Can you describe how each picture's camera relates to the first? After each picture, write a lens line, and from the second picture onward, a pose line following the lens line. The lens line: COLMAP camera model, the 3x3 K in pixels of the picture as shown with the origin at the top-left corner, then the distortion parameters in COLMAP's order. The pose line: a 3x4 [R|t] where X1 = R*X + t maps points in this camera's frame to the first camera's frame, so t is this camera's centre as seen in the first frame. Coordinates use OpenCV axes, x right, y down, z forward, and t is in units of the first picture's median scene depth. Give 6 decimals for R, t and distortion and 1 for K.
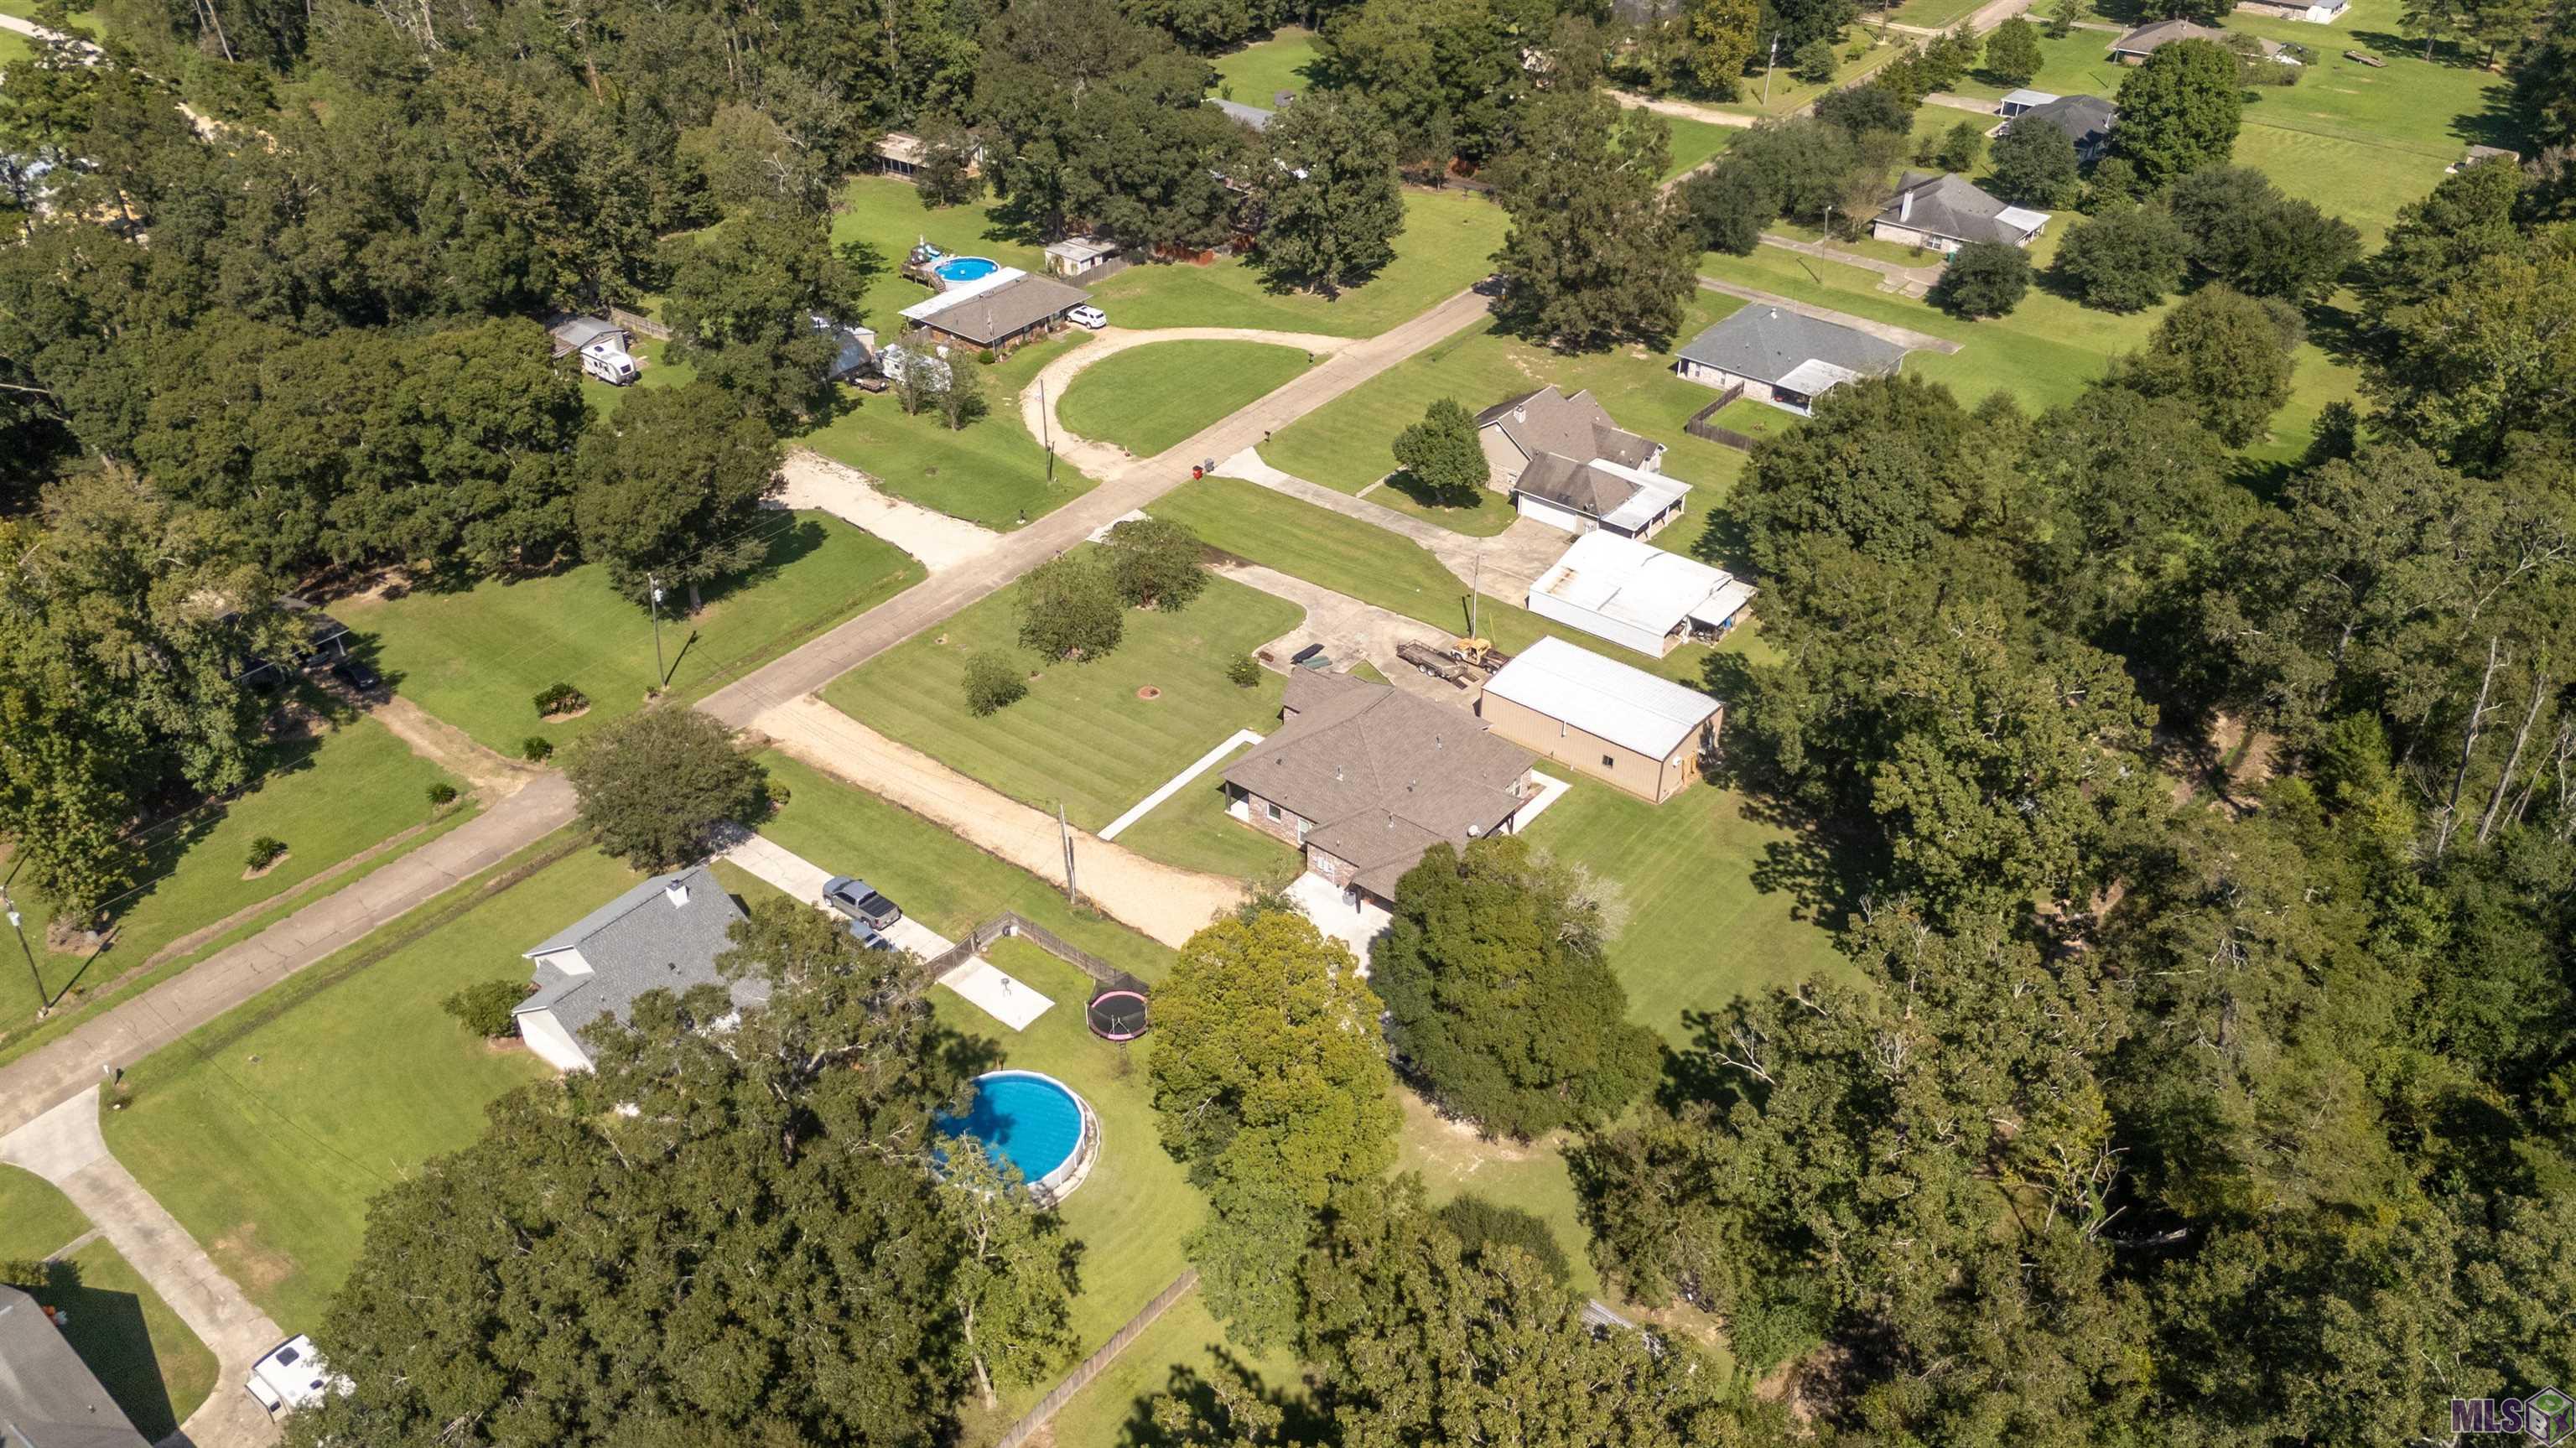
lens RADIAL K [[1910.5, 0, 1288.0], [0, 1910.5, 724.0], [0, 0, 1]] dist [0.063646, -0.056696]
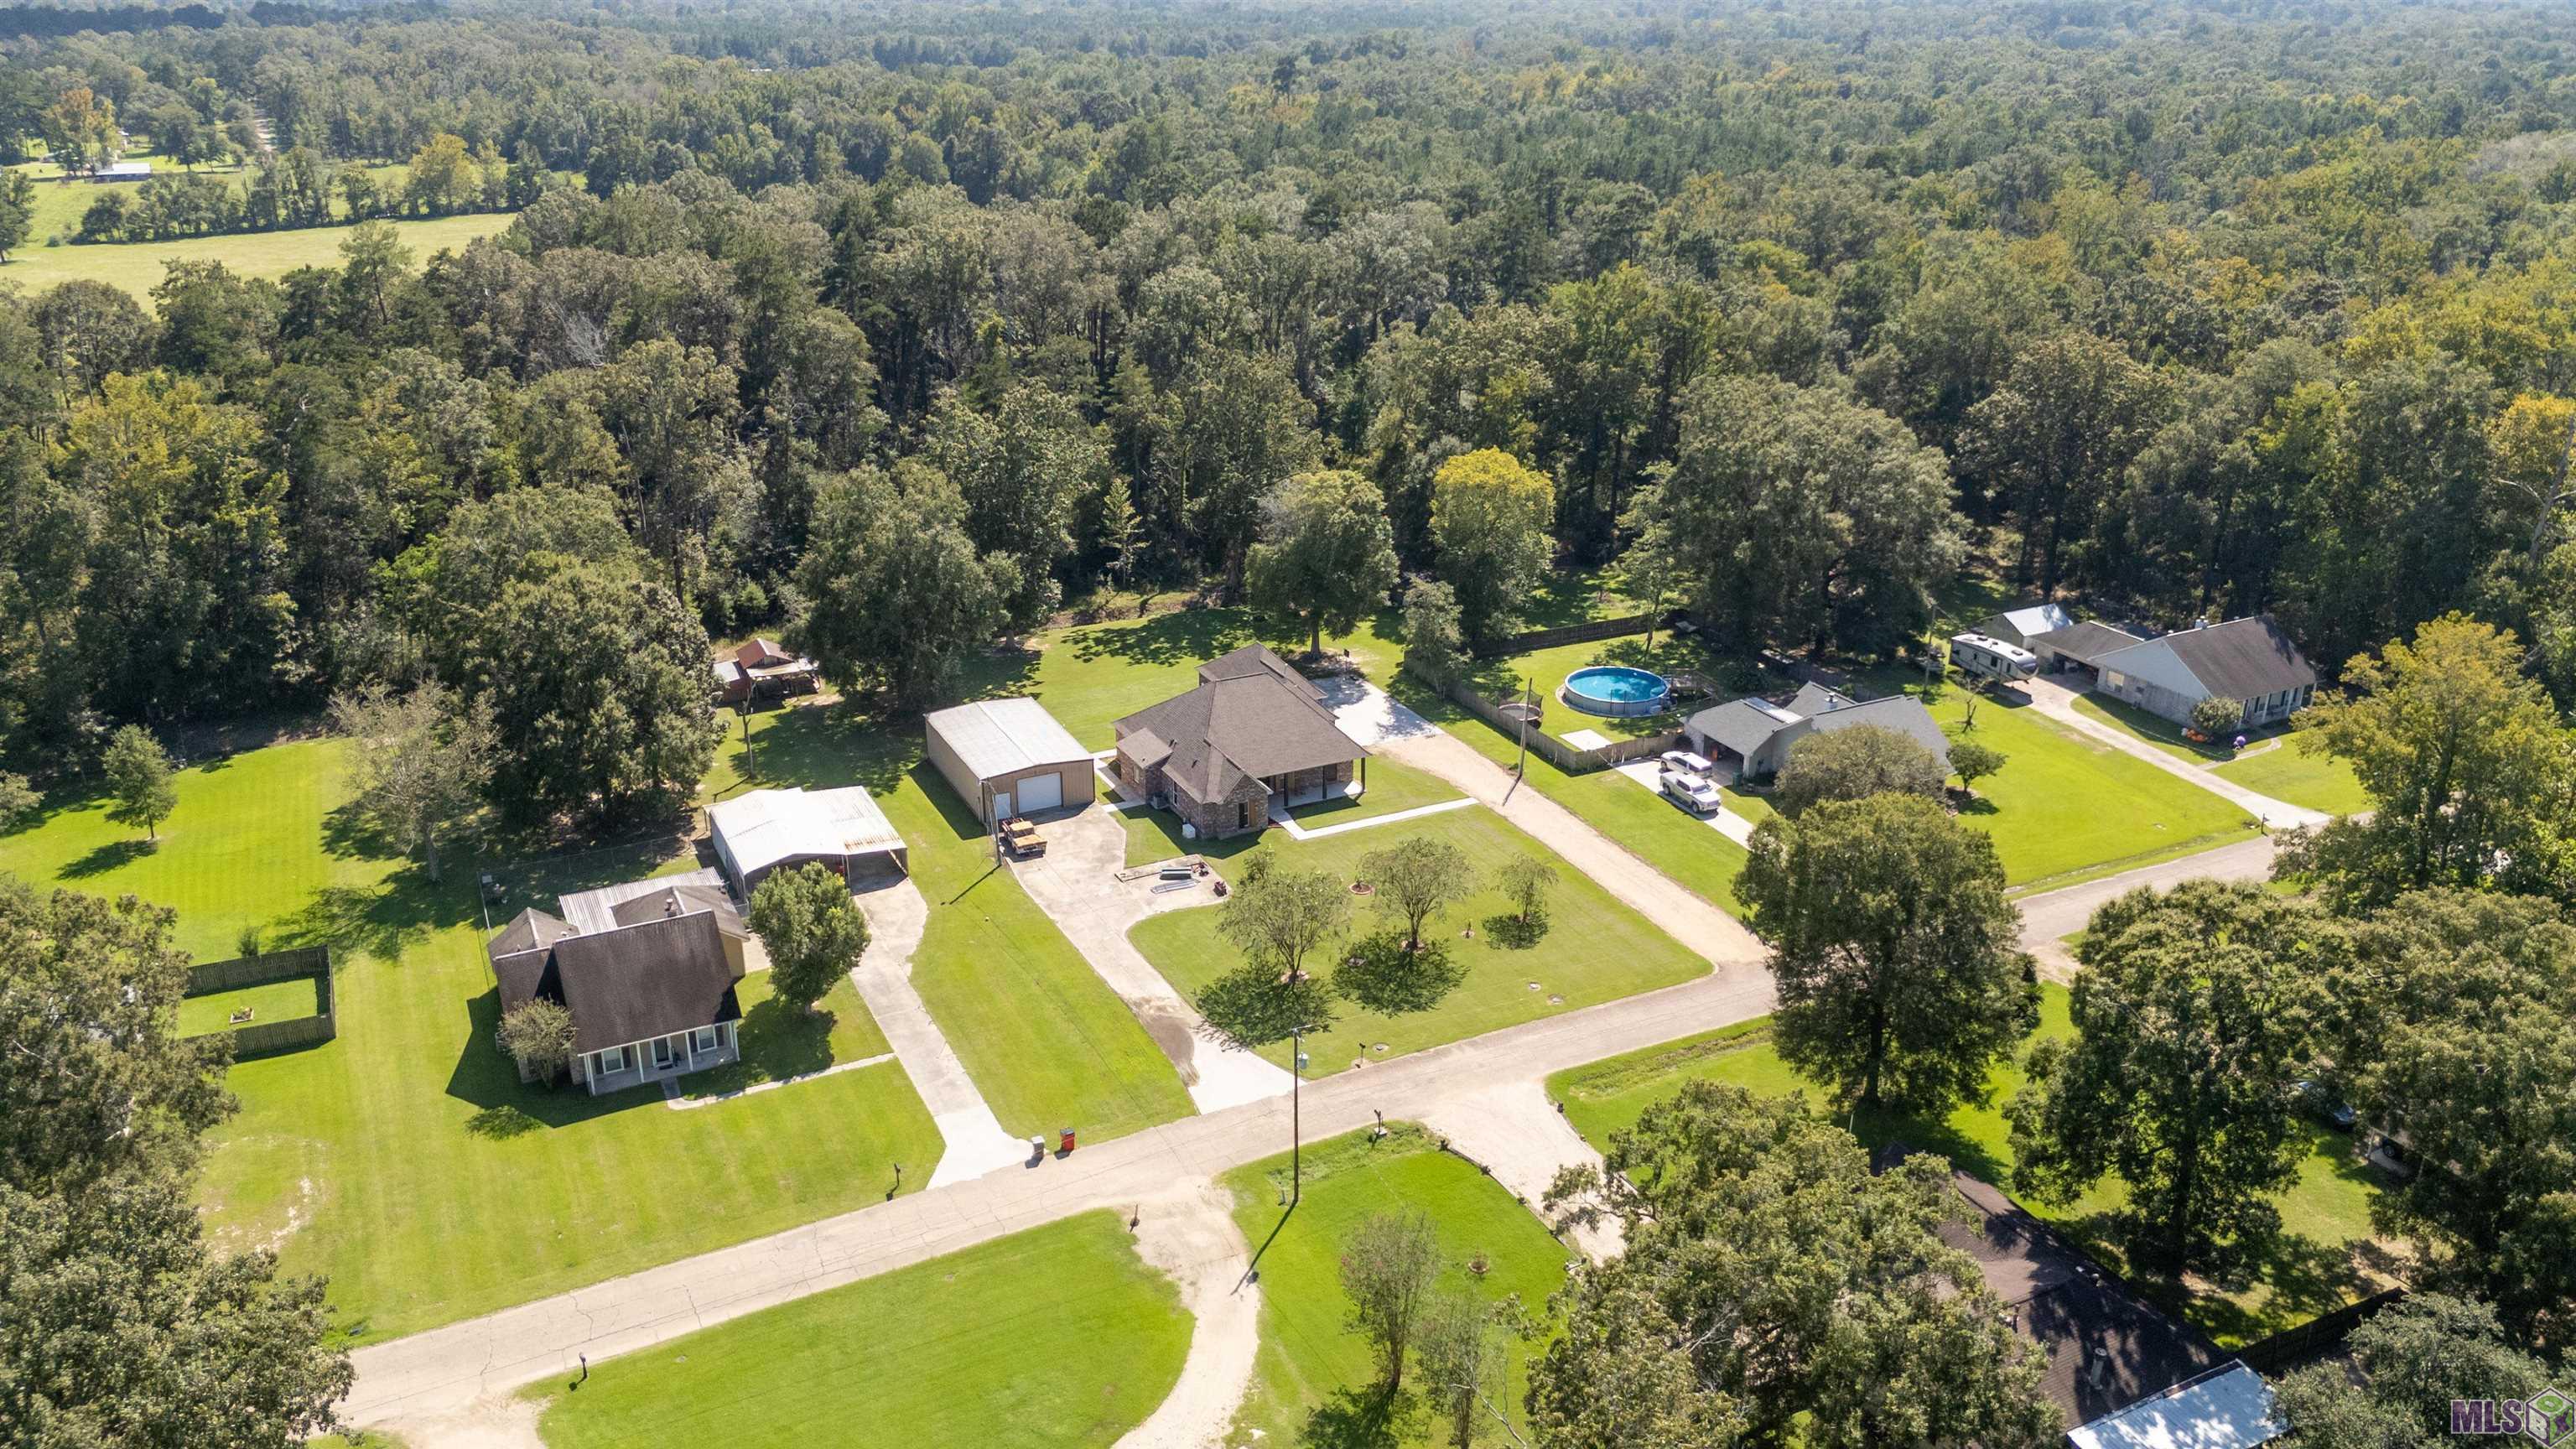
lens RADIAL K [[1910.6, 0, 1288.0], [0, 1910.6, 724.5], [0, 0, 1]] dist [0.063646, -0.056696]
pose [[-0.905628, -0.151680, 0.396020, -0.322868], [0.246220, 0.572255, 0.782240, -0.650542], [-0.345275, 0.805926, -0.480904, 1.137136]]
